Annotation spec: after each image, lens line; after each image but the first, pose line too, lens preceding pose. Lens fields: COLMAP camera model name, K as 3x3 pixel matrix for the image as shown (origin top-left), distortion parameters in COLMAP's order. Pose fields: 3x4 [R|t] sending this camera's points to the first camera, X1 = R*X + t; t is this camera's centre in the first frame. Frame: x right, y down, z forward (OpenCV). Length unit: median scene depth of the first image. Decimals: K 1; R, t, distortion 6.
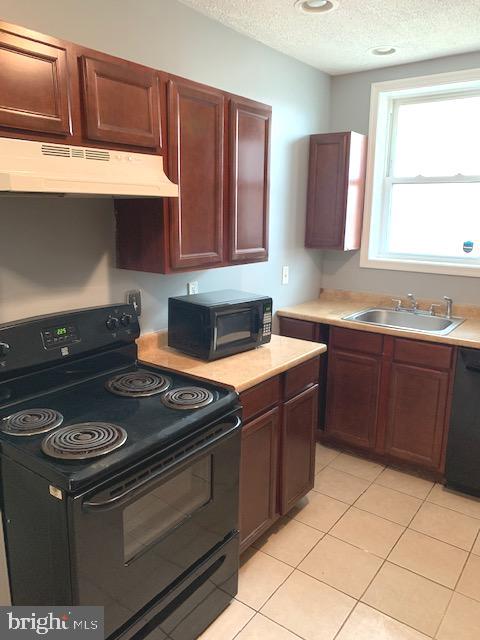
lens RADIAL K [[486.1, 0, 239.4], [0, 486.1, 318.4], [0, 0, 1]] dist [0.007863, 0.000776]
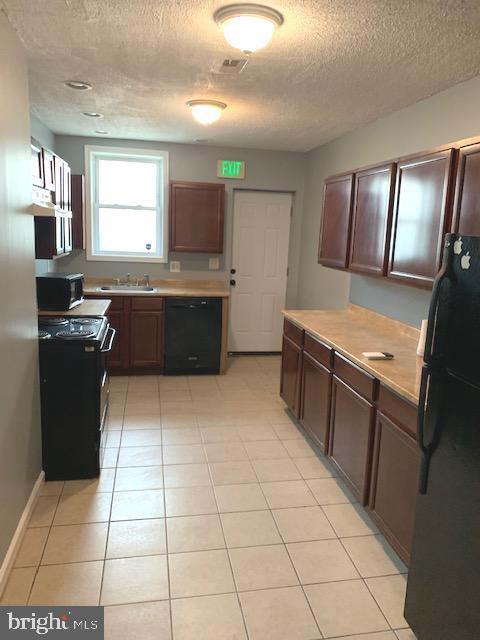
lens RADIAL K [[486.1, 0, 240.8], [0, 486.1, 319.4], [0, 0, 1]] dist [0.007863, 0.000776]
pose [[0.683059, -0.113599, 0.721475, -0.598091], [0.127395, 0.991218, 0.035460, 0.094097], [-0.719167, 0.067690, 0.691532, -0.435577]]
